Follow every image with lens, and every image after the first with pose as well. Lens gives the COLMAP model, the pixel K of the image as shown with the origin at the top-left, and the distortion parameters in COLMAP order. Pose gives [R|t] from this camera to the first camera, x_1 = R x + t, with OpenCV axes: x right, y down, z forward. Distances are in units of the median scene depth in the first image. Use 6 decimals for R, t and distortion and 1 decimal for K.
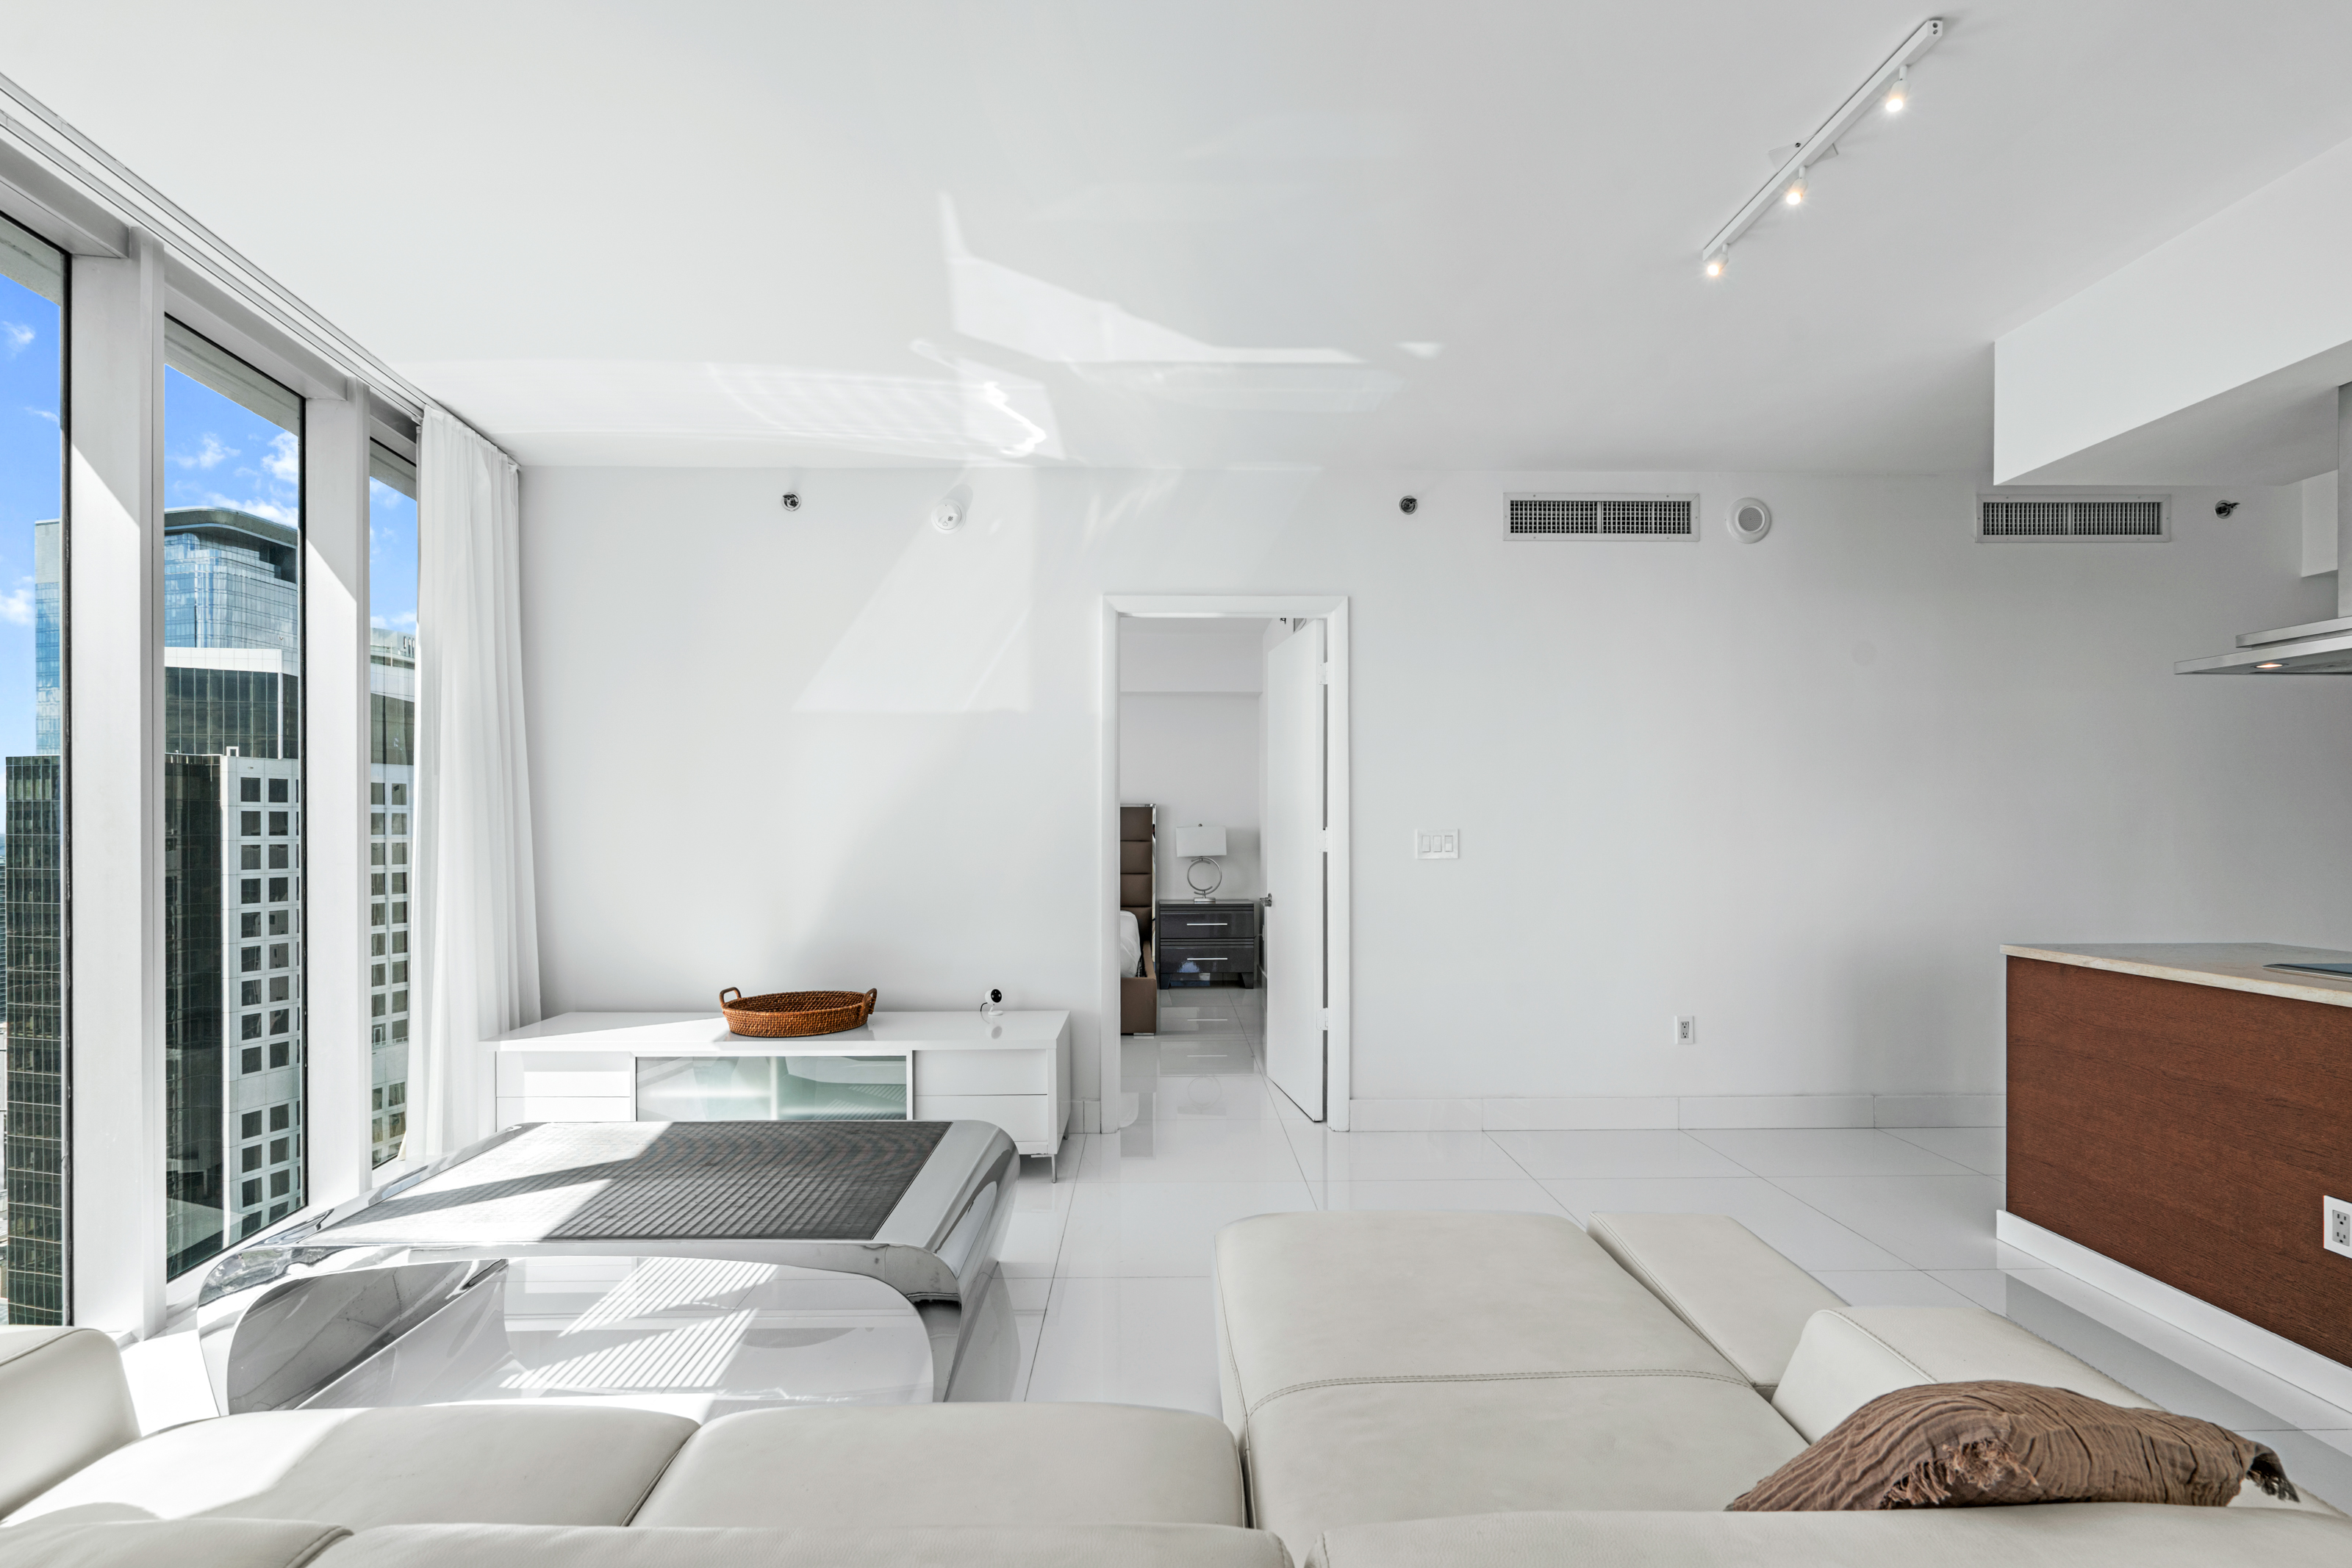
lens RADIAL K [[1089.0, 0, 1175.5], [0, 1089.0, 809.4], [0, 0, 1]] dist [-0.002636, -0.000119]
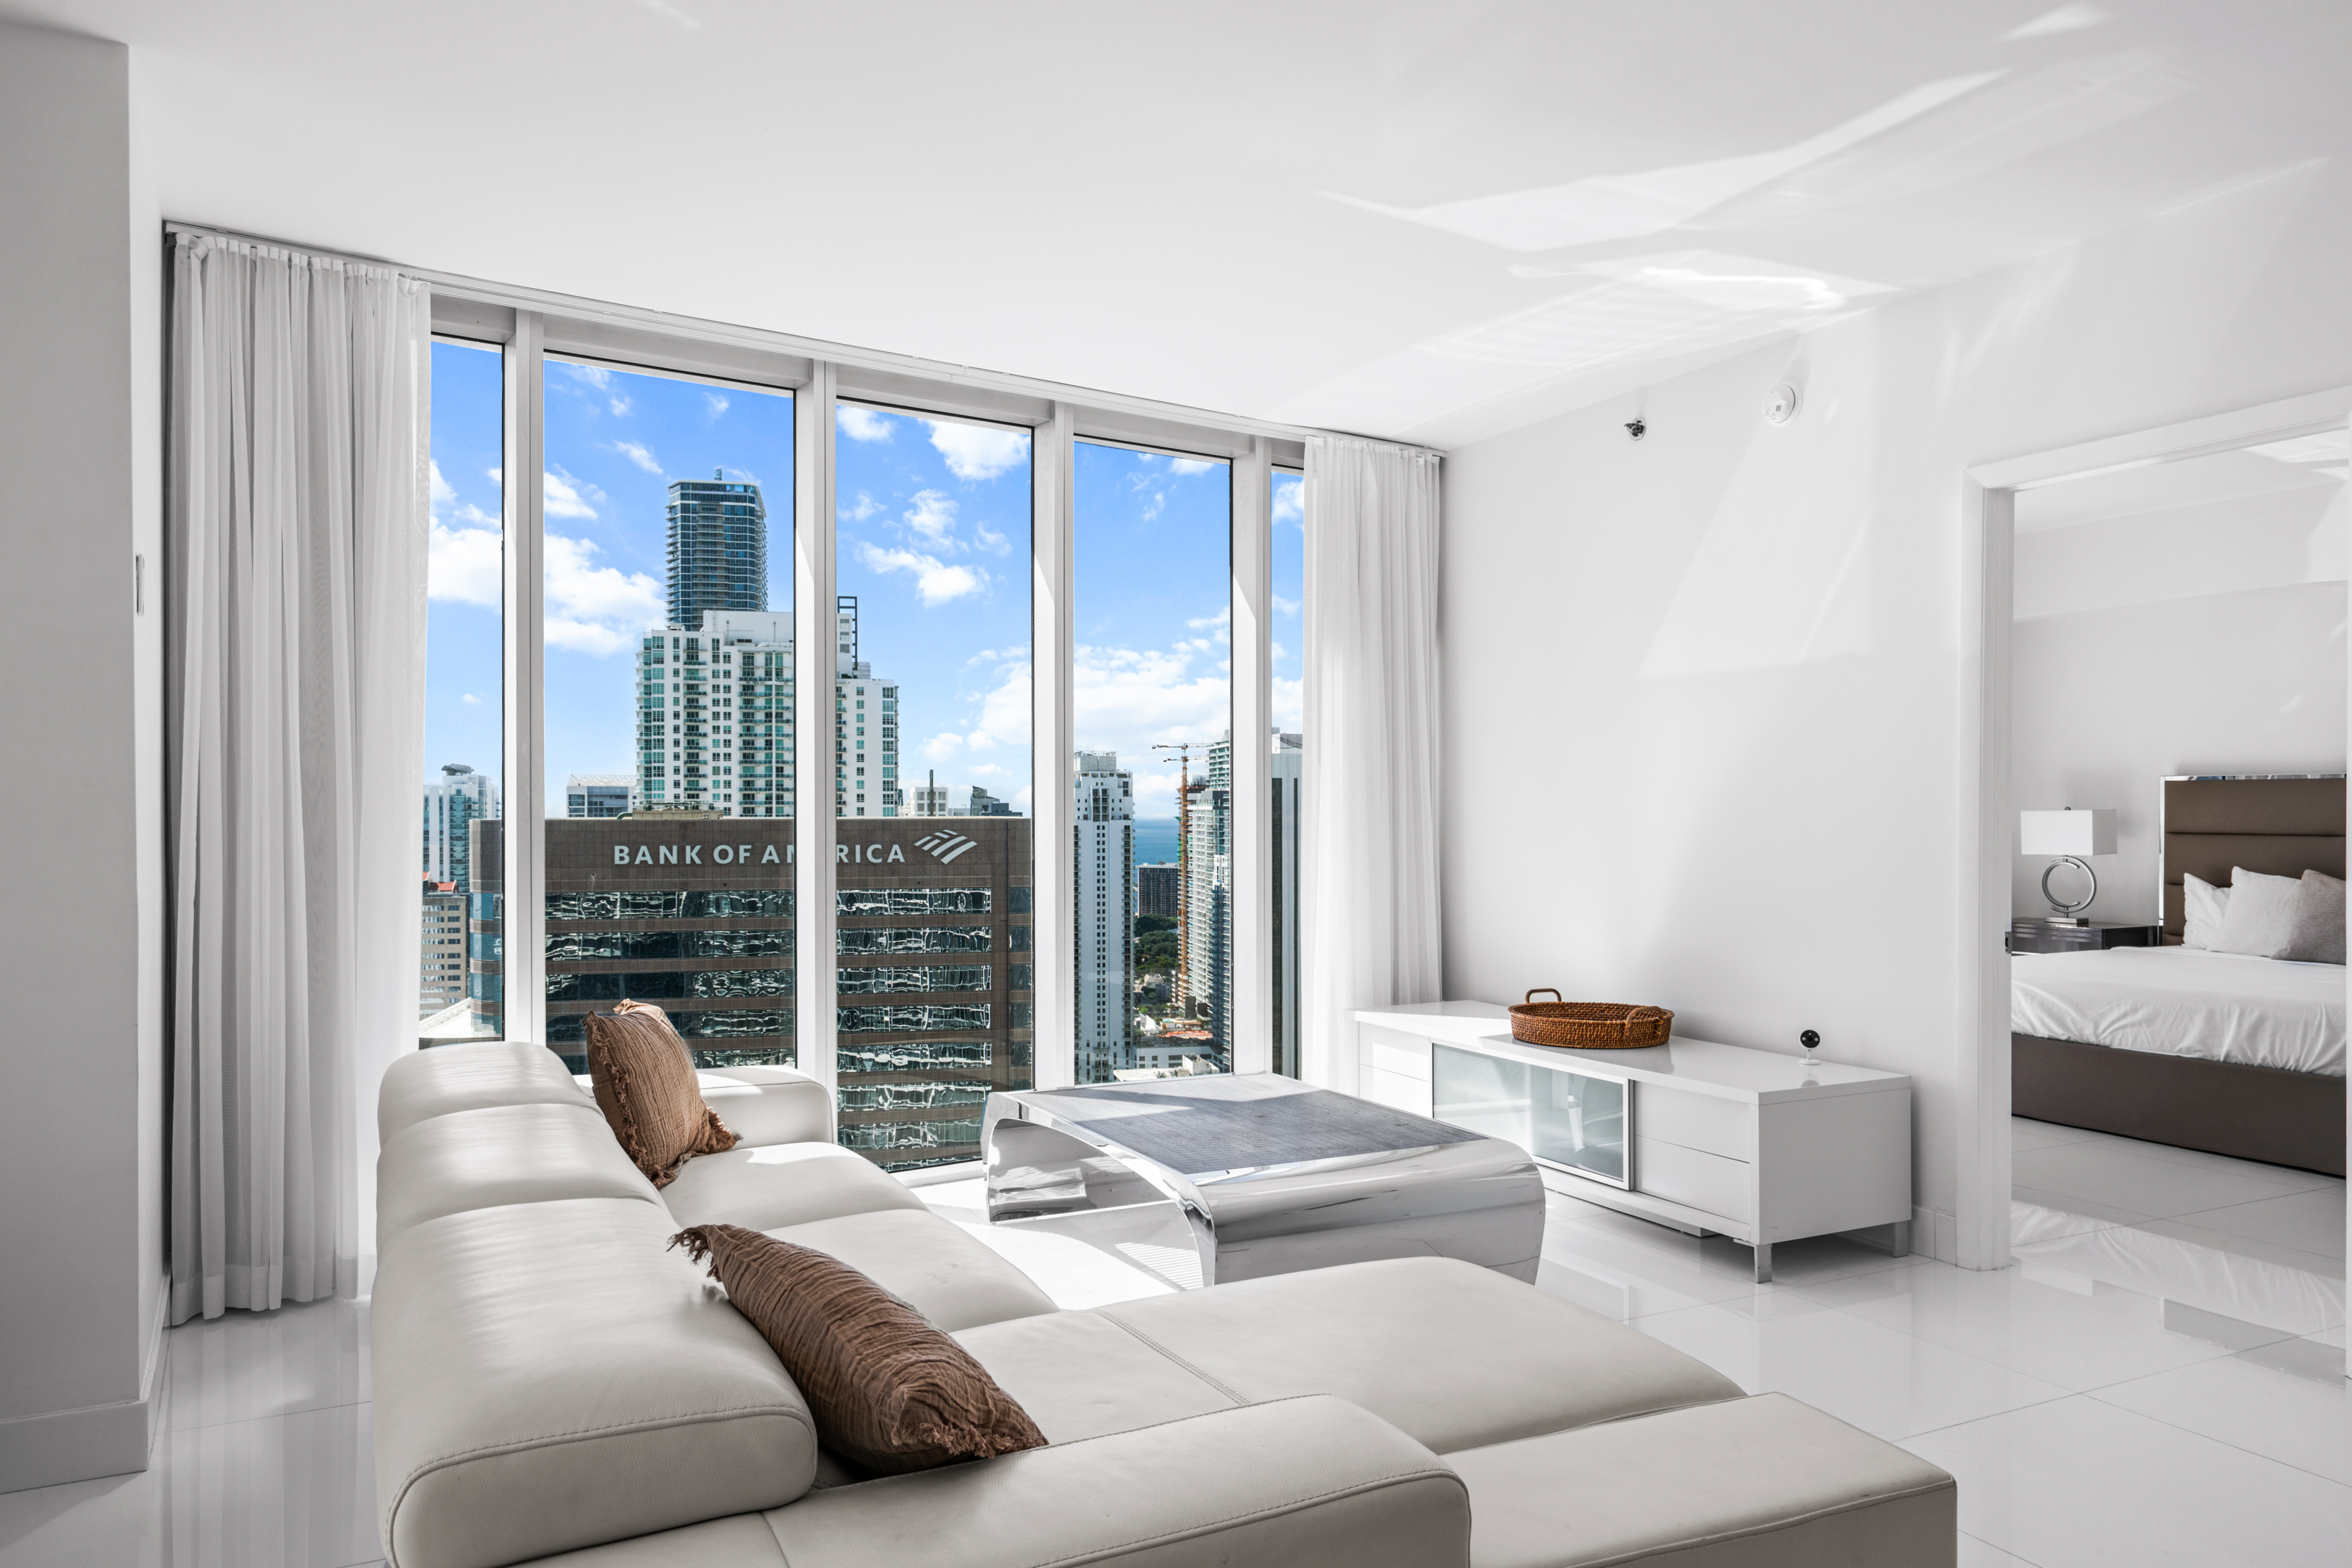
lens RADIAL K [[1589.7, 0, 1173.8], [0, 1589.7, 811.8], [0, 0, 1]] dist [0.025535, -0.006924]
pose [[0.435209, 0.004675, -0.900317, 0.683042], [0.012736, 0.999854, 0.011348, -0.005247], [0.900239, -0.016405, 0.435086, 0.145399]]
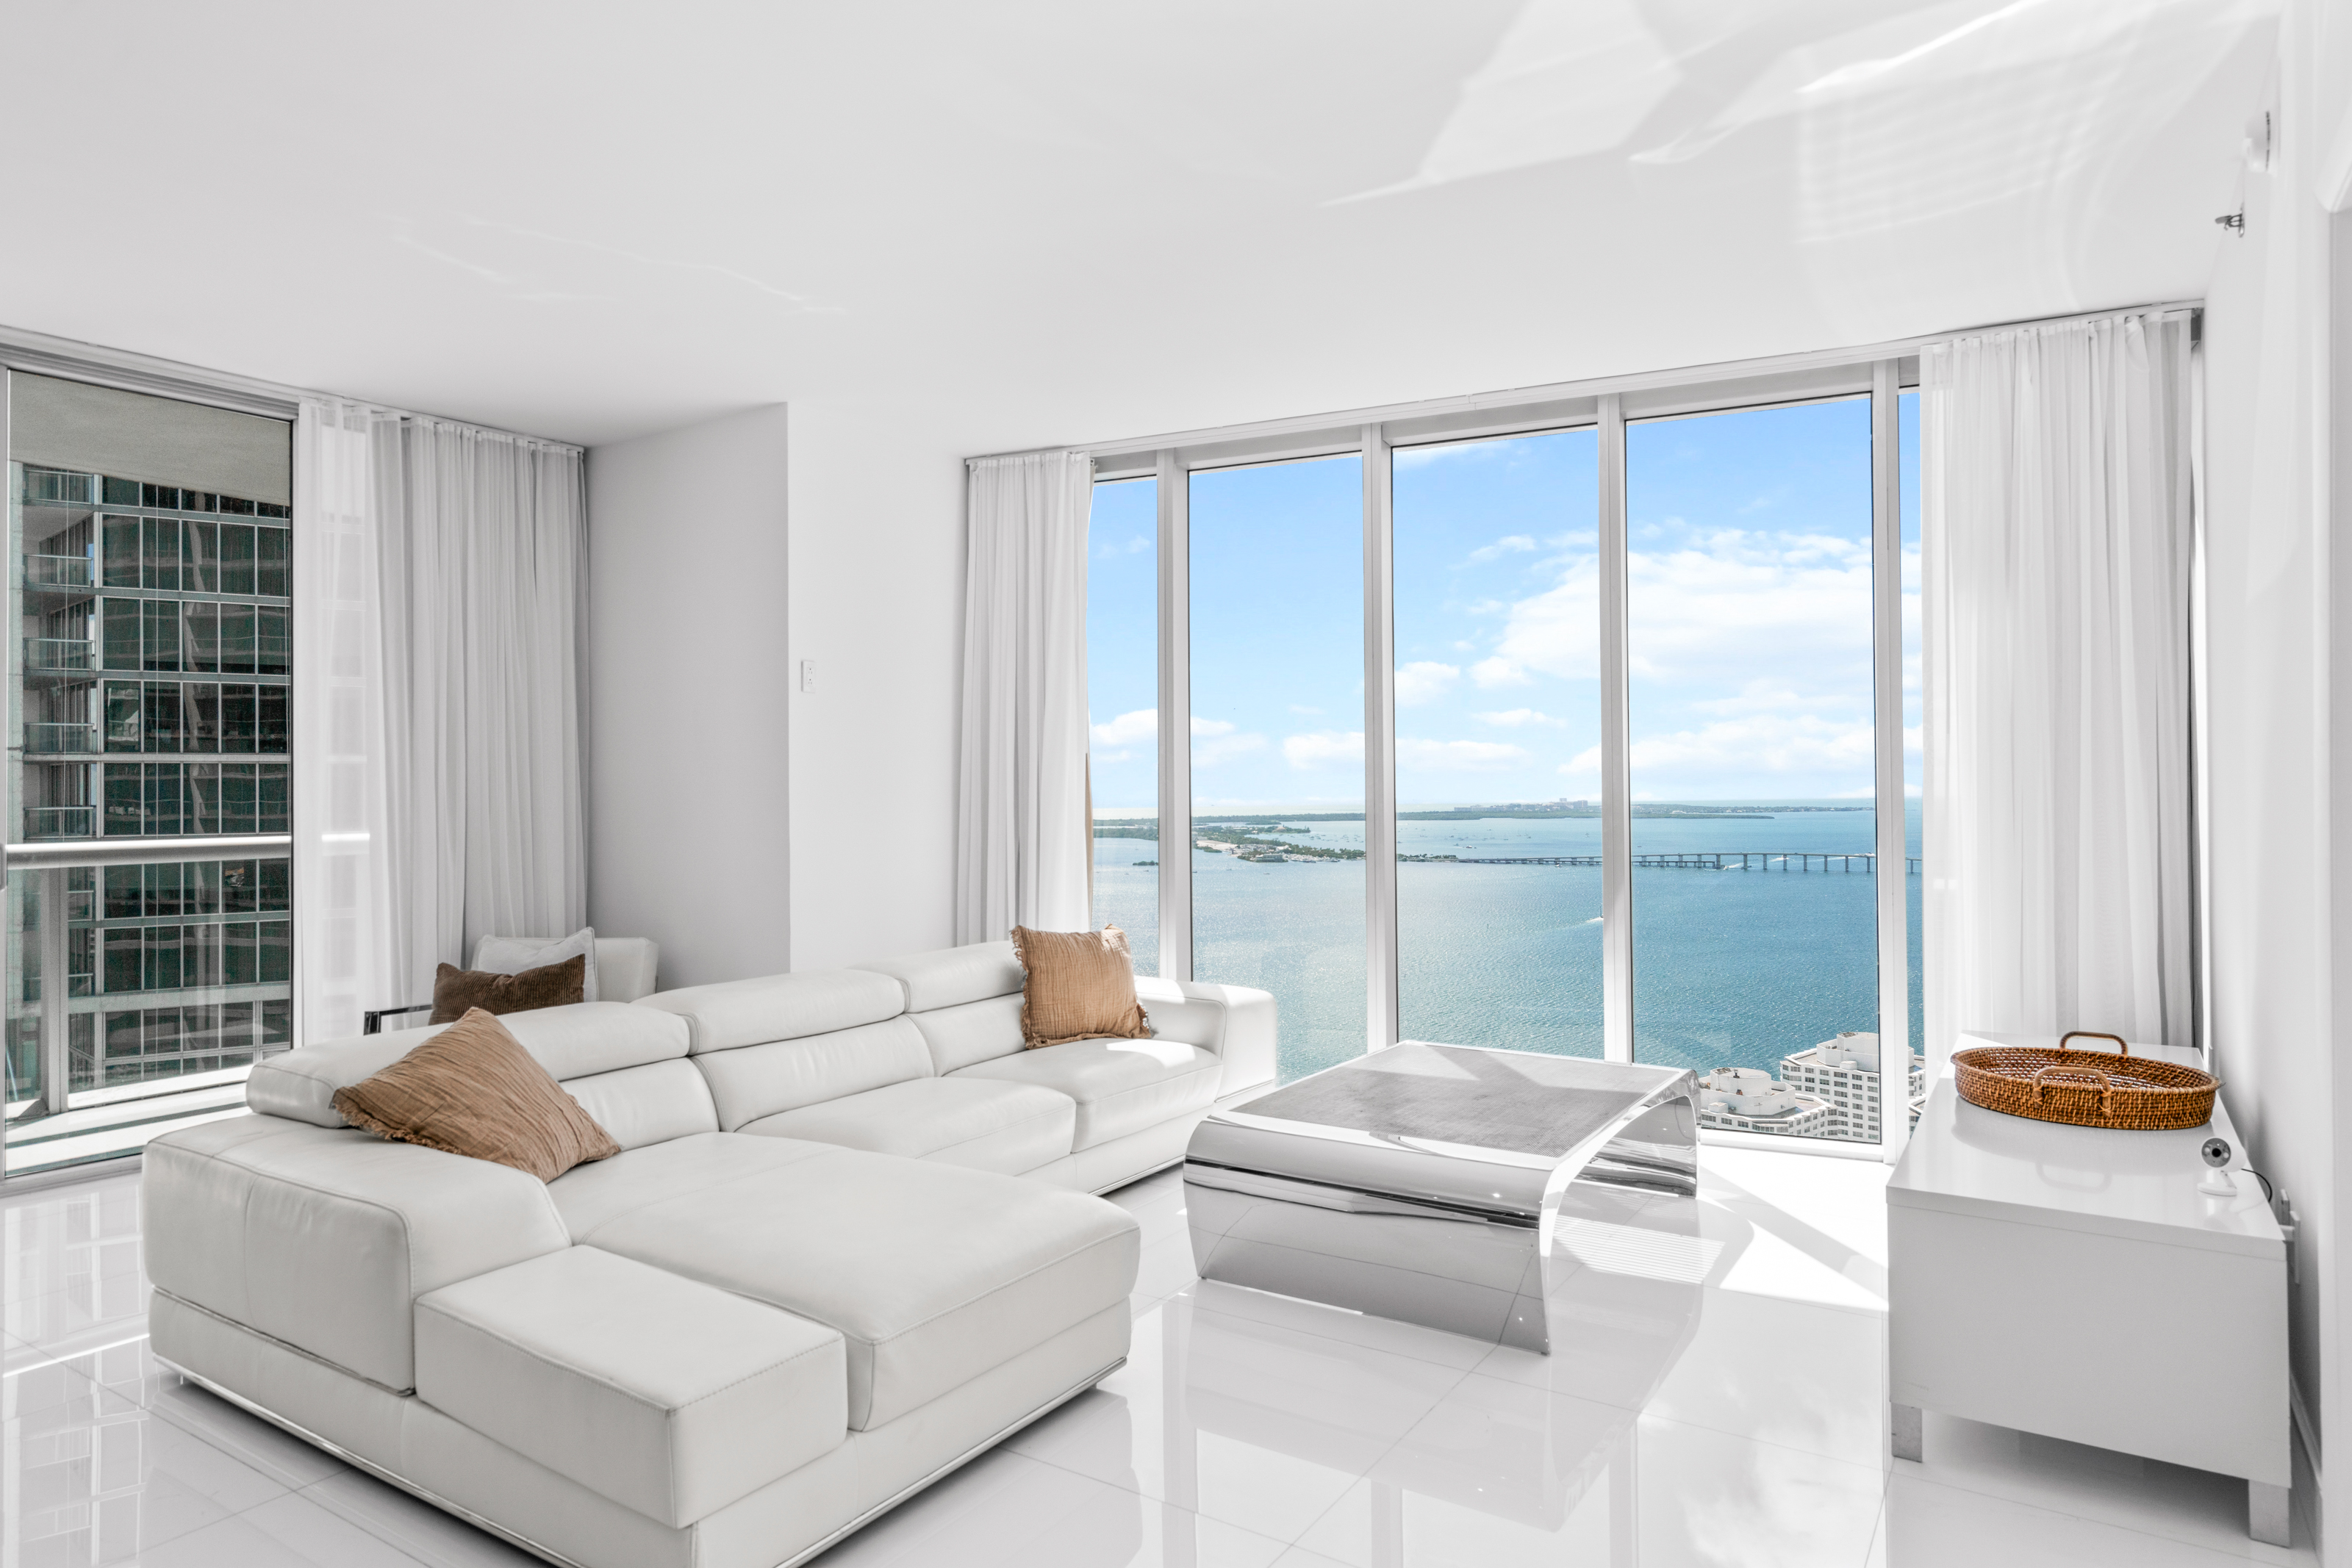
lens RADIAL K [[1381.2, 0, 1176.9], [0, 1381.2, 778.0], [0, 0, 1]] dist [0.005822, 0.001289]
pose [[-0.560937, -0.002131, -0.827856, 0.629723], [0.020608, 0.999651, -0.016537, 0.009459], [0.827602, -0.026337, -0.560698, 1.042540]]
